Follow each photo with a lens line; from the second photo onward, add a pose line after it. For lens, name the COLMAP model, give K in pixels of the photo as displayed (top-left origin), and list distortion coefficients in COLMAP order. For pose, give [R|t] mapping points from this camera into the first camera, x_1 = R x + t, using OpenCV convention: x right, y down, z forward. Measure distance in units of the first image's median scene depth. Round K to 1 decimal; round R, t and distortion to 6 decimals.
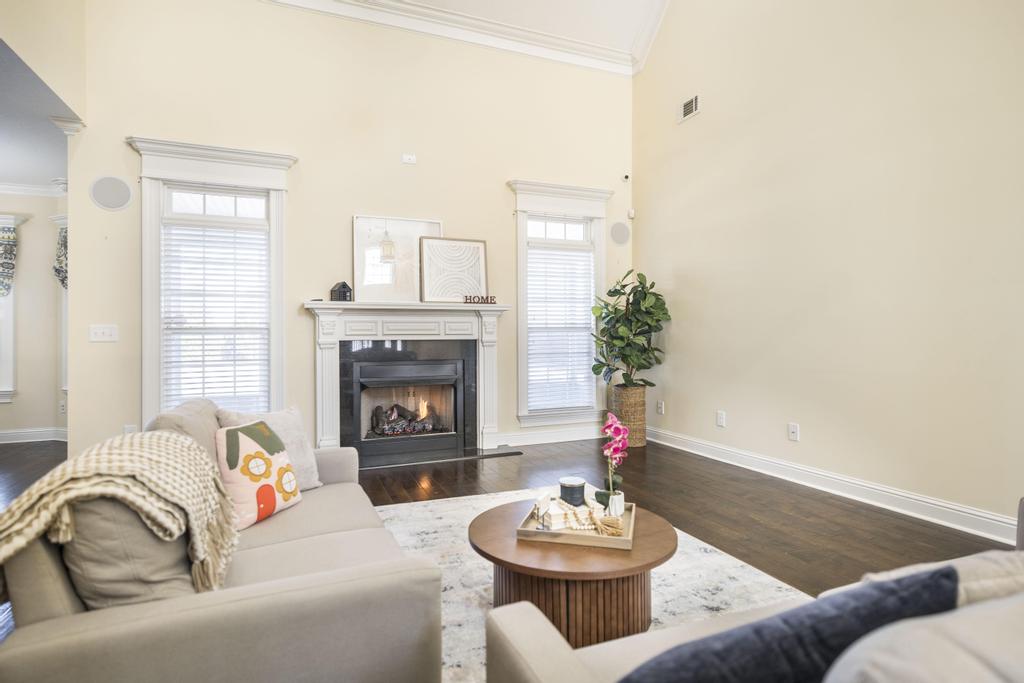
lens RADIAL K [[522.1, 0, 511.7], [0, 522.1, 330.5], [0, 0, 1]] dist [-0.000024, 0.000086]
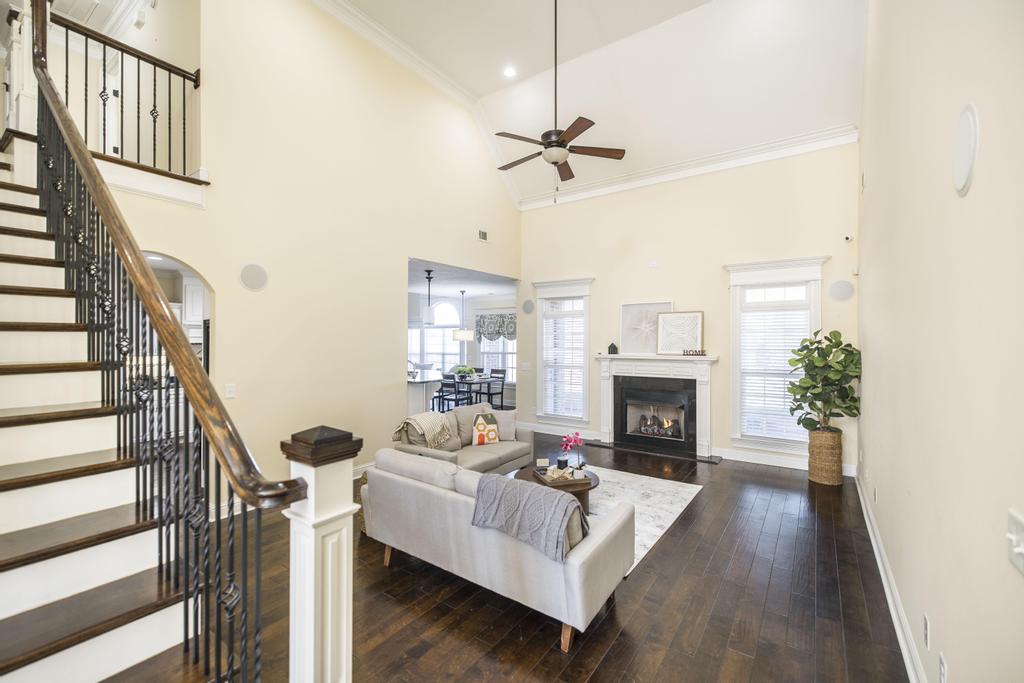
lens RADIAL K [[435.6, 0, 512.0], [0, 435.6, 341.5], [0, 0, 1]] dist [-0.000104, 0.000021]
pose [[0.539234, 0.002300, -0.842153, 0.686278], [0.007826, 0.999939, 0.007742, -0.103071], [0.842120, -0.010765, 0.539183, -0.091555]]
